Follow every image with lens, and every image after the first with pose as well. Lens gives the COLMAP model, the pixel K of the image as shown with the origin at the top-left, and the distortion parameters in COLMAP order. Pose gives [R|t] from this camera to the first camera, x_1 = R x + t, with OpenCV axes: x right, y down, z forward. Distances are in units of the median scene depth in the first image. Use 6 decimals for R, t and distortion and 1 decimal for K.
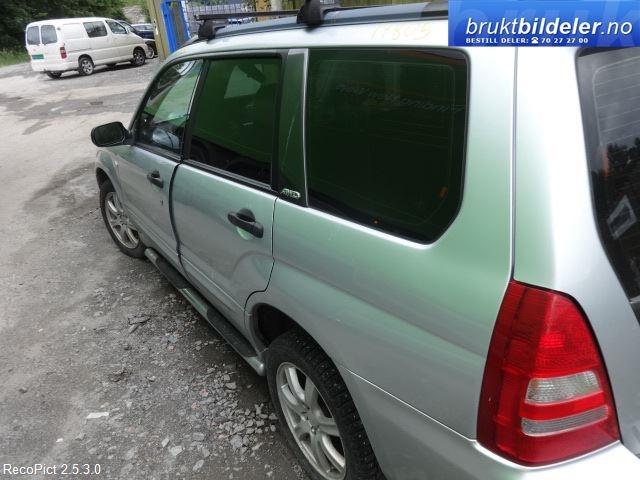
lens RADIAL K [[474.9, 0, 320.5], [0, 474.9, 241.9], [0, 0, 1]] dist [-0.004522, -0.002350]
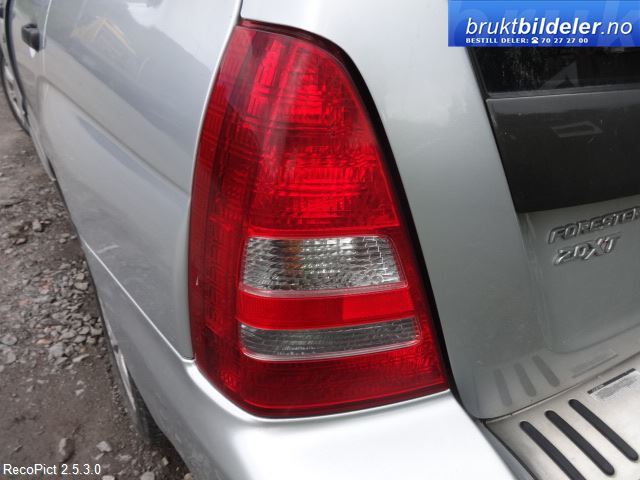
lens RADIAL K [[474.9, 0, 319.9], [0, 474.9, 238.0], [0, 0, 1]] dist [-0.004522, -0.002350]
pose [[0.992552, 0.120467, 0.018133, 0.212978], [-0.121713, 0.986946, 0.105470, 0.097040], [-0.005191, -0.106892, 0.994257, 0.223448]]
